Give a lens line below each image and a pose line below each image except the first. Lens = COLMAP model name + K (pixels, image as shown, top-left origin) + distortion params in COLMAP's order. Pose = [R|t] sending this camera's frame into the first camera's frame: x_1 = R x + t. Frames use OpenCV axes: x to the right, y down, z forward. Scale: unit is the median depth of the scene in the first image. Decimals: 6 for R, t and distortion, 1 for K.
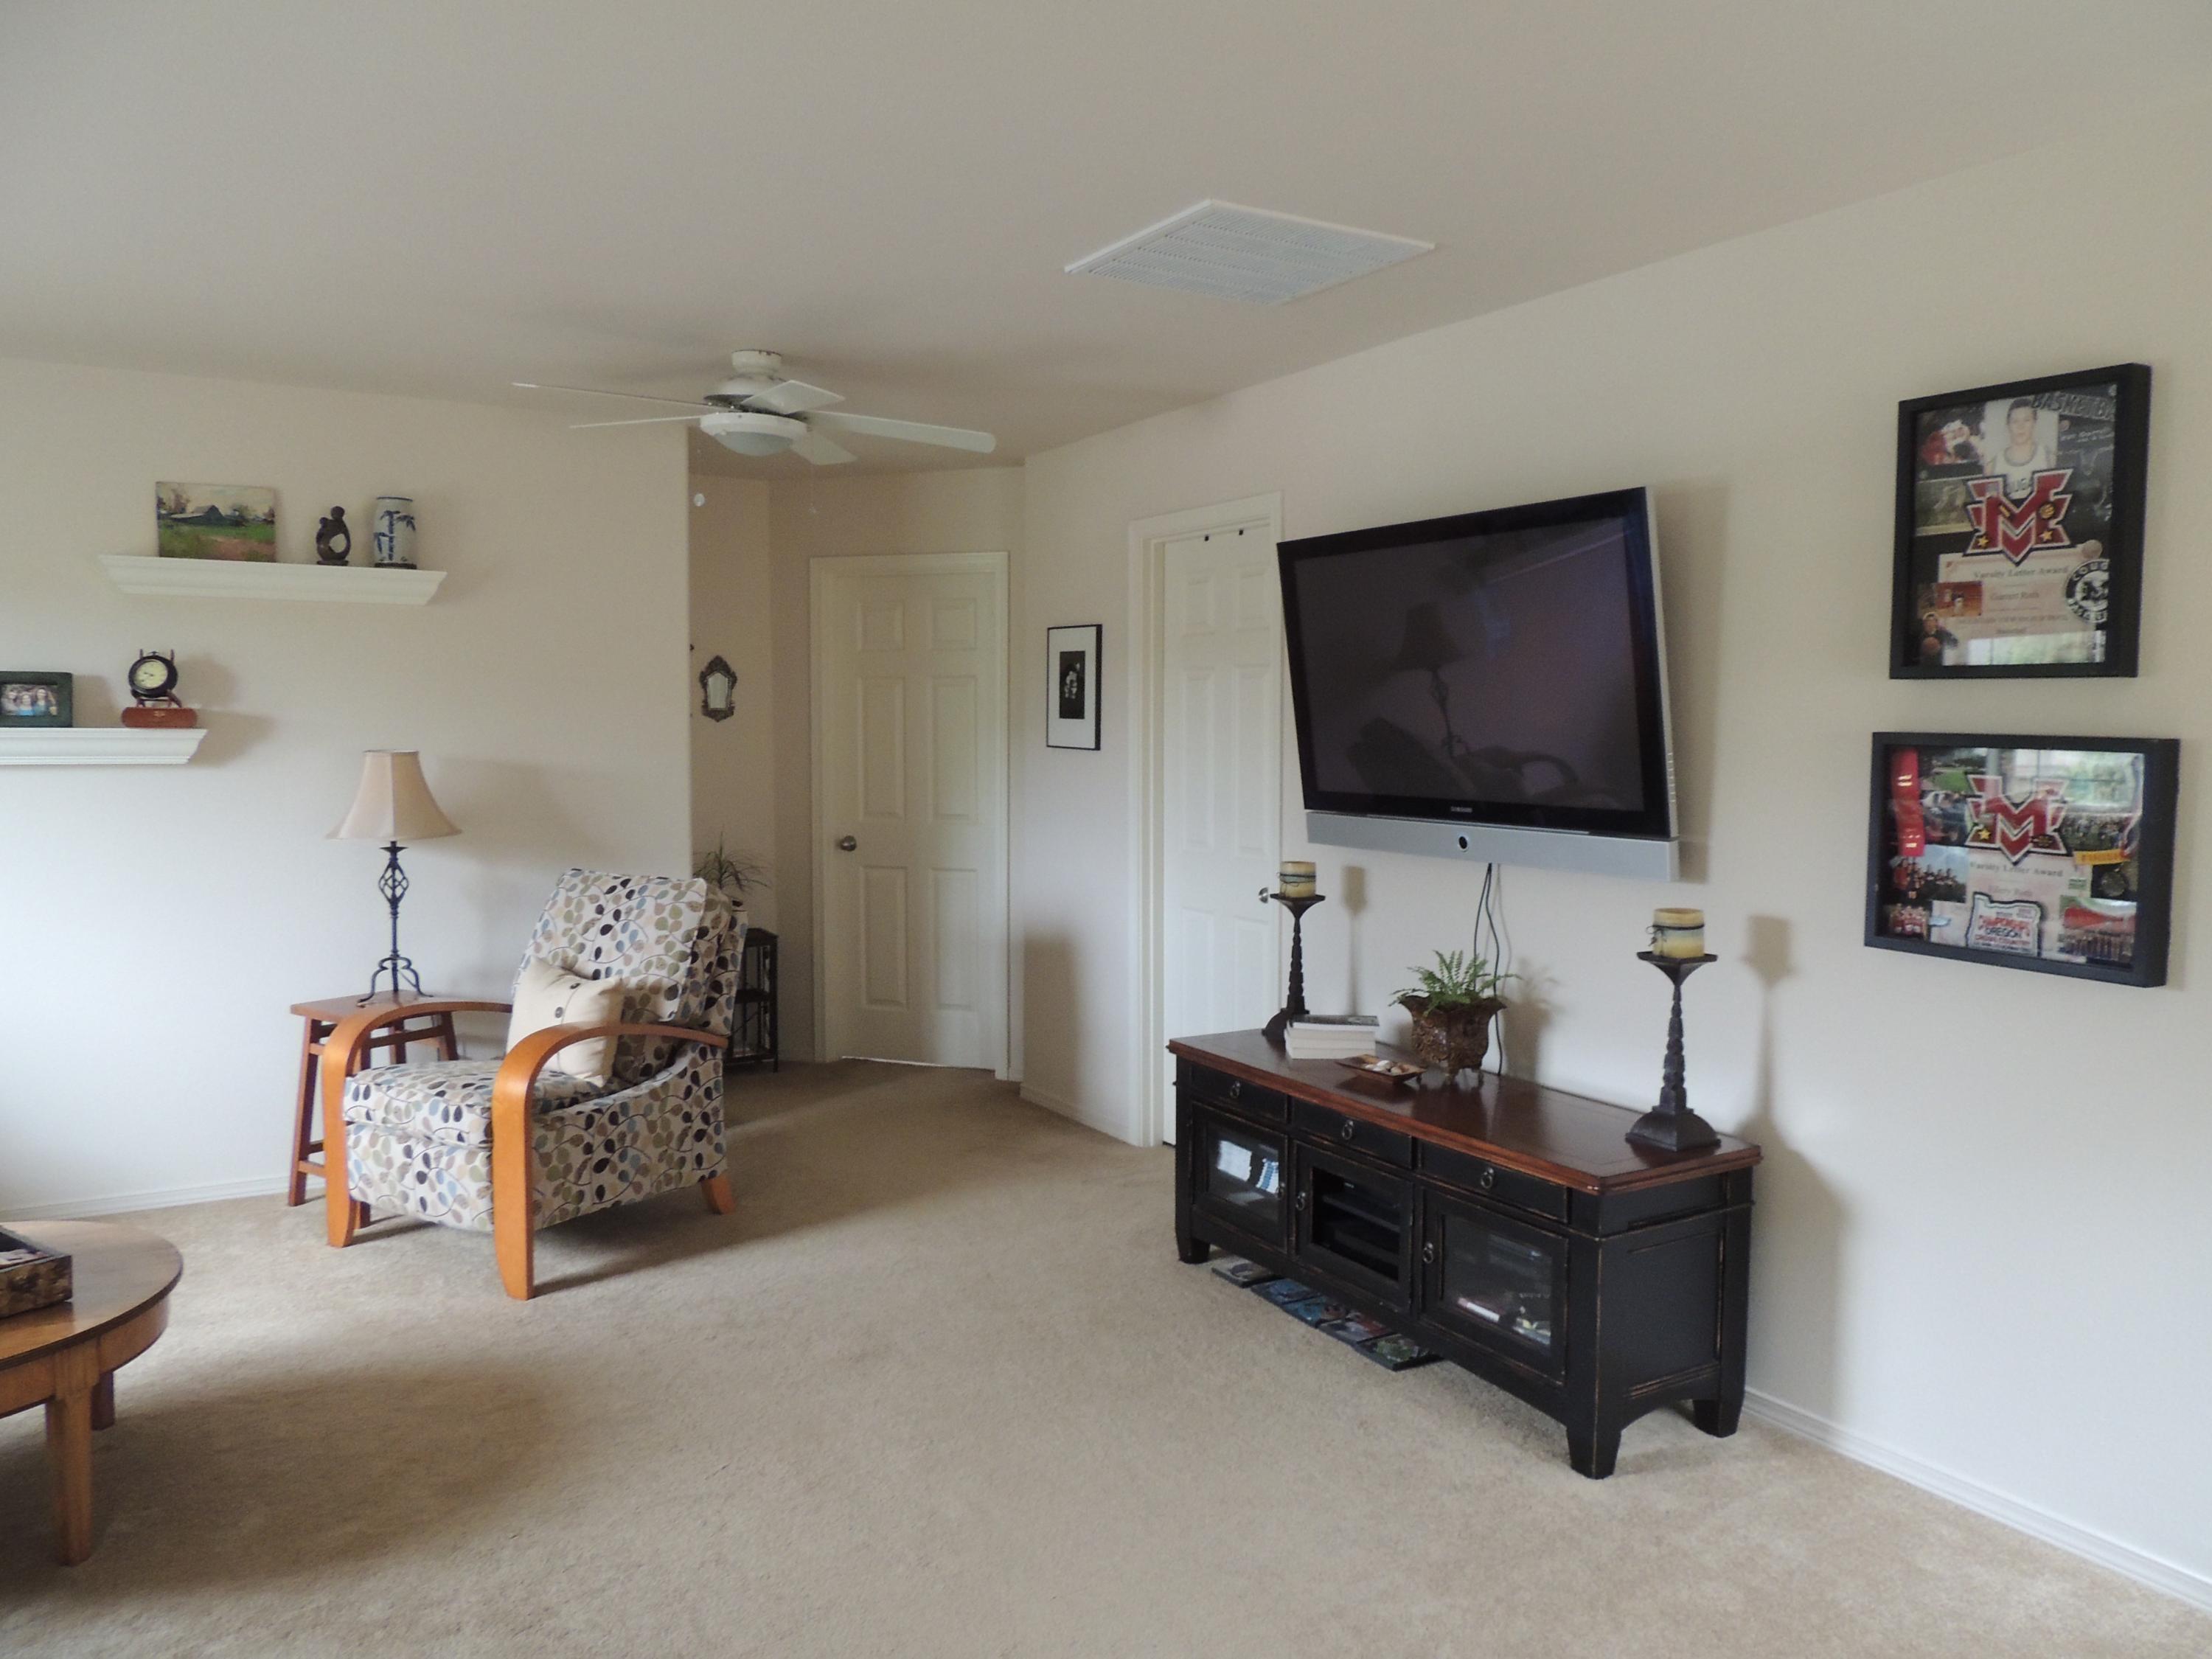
lens RADIAL K [[1567.3, 0, 1136.5], [0, 1567.3, 811.7], [0, 0, 1]] dist [-0.039278, 0.007481]
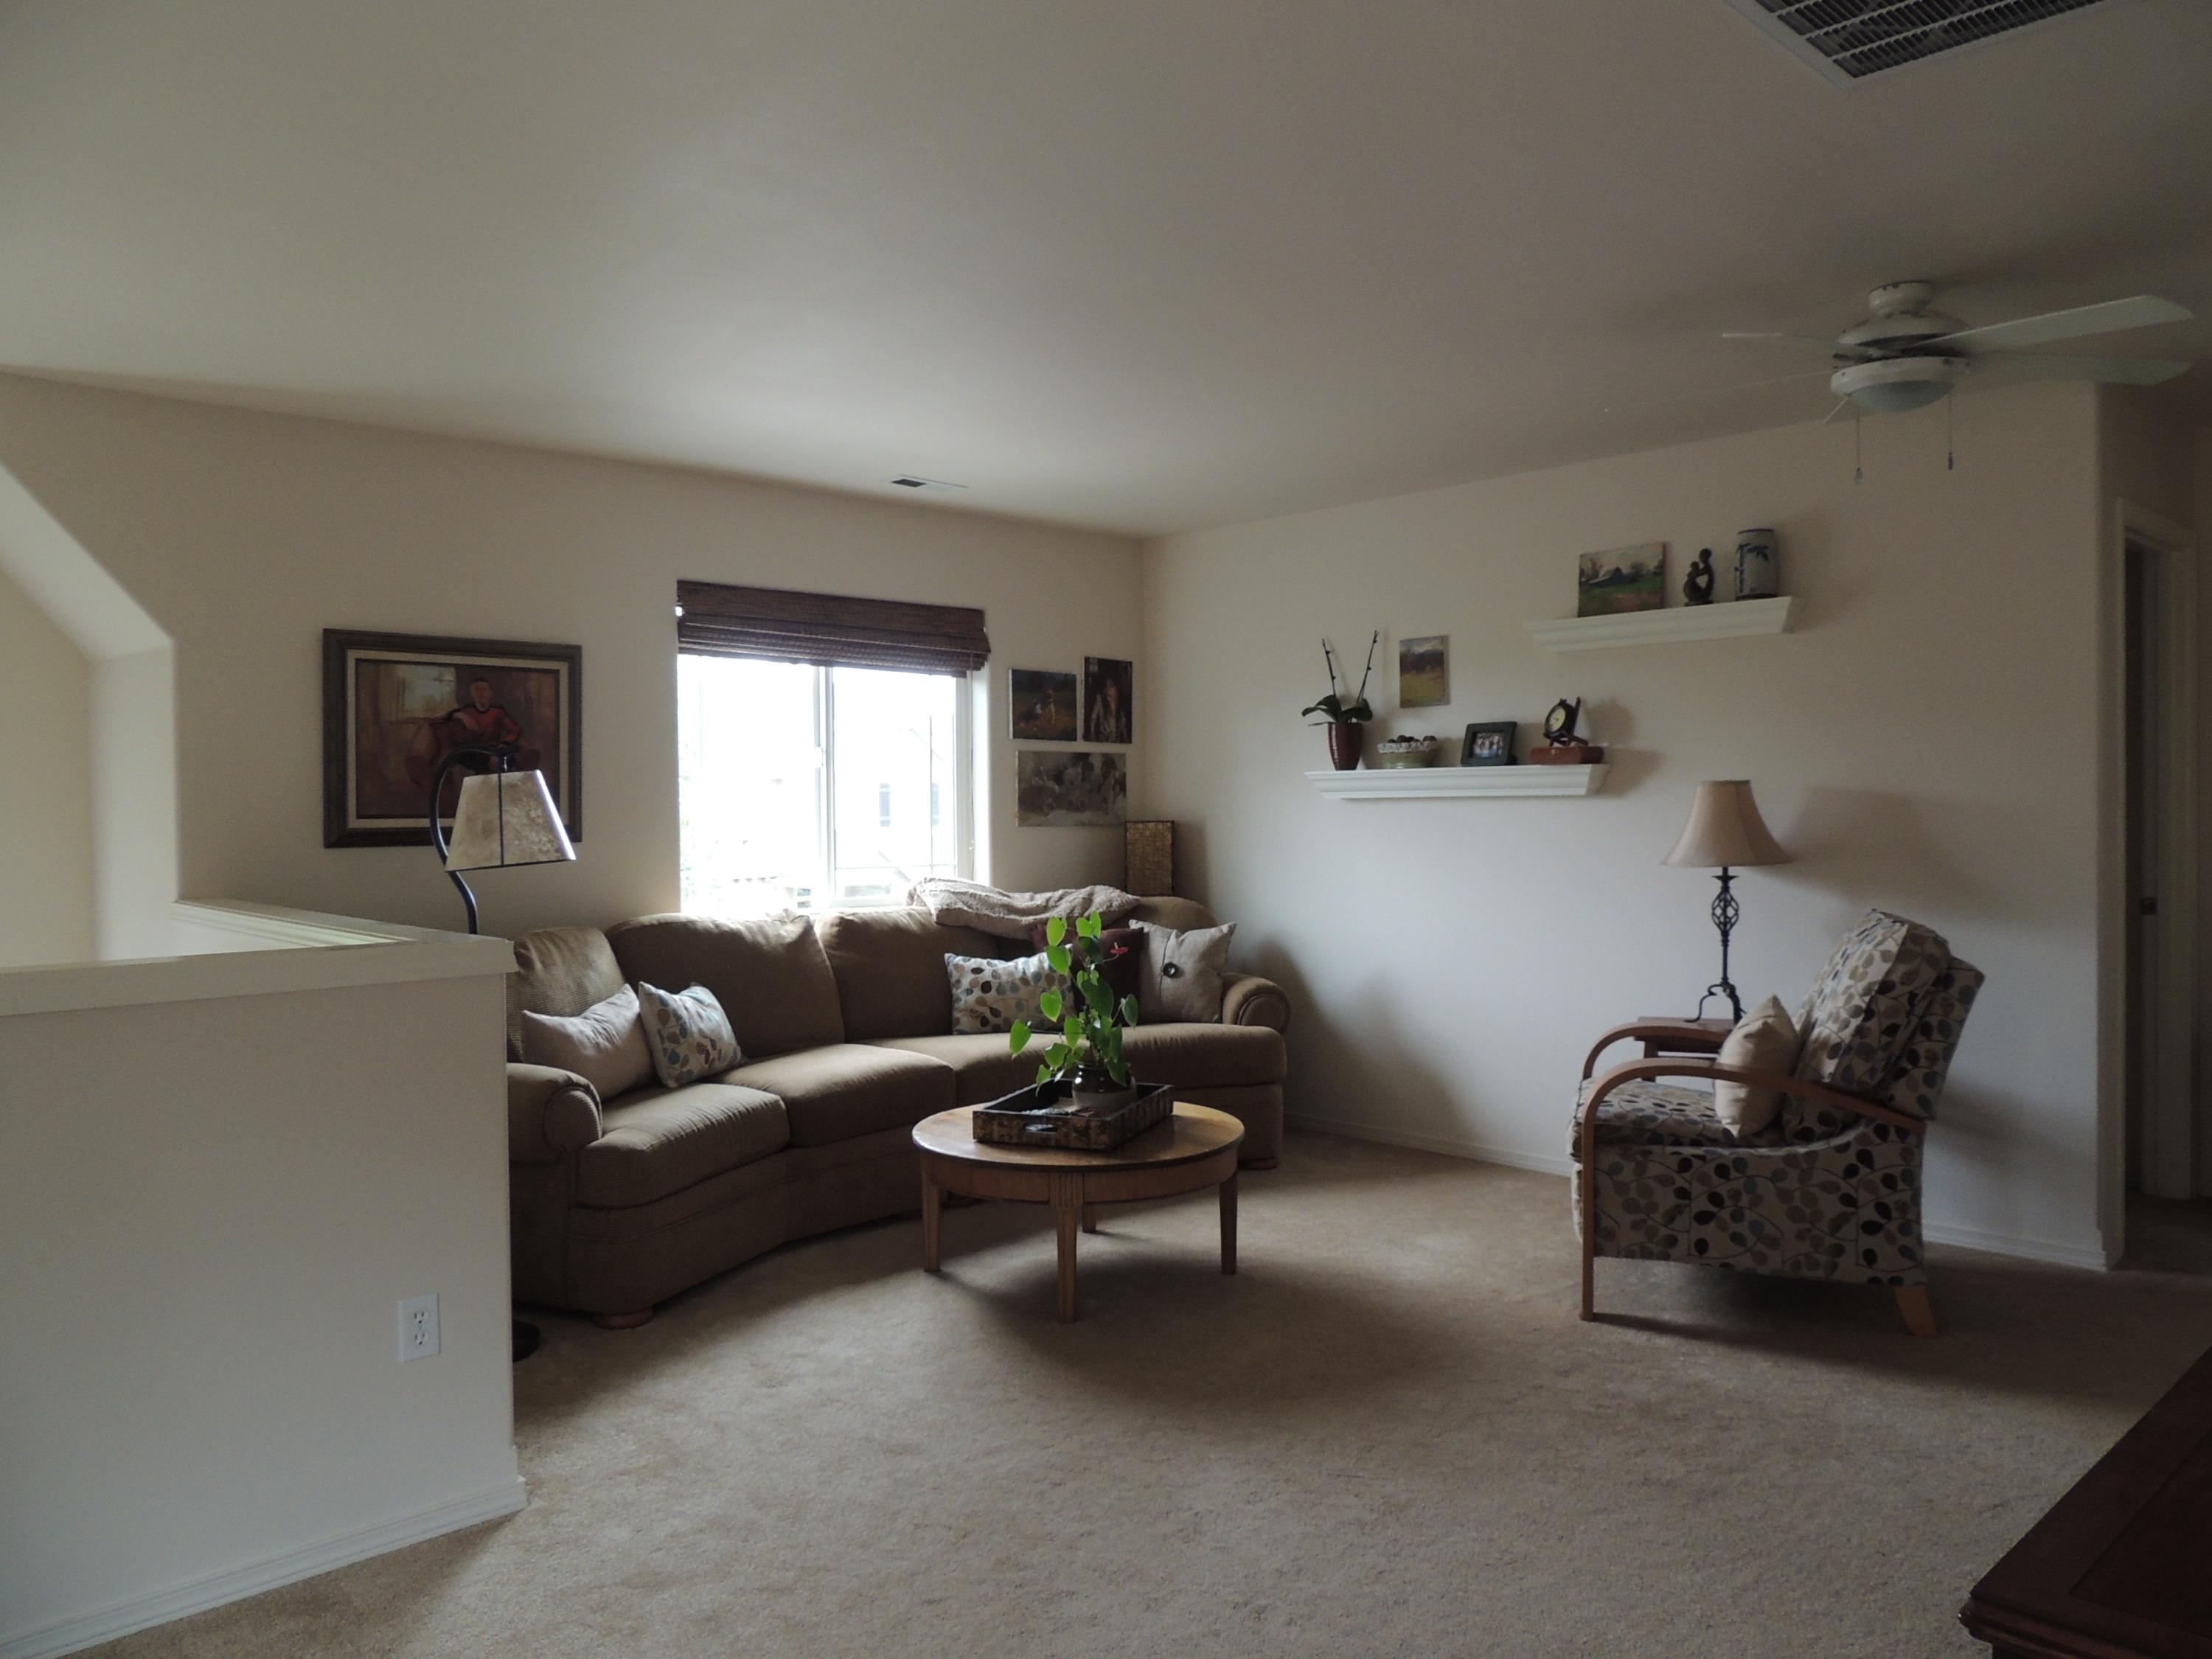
lens RADIAL K [[1567.3, 0, 1154.8], [0, 1567.3, 833.5], [0, 0, 1]] dist [-0.039278, 0.007481]
pose [[0.218435, 0.009398, -0.975806, 0.453367], [-0.041215, 0.999150, 0.000397, 0.010634], [0.974981, 0.040131, 0.218636, 0.434269]]
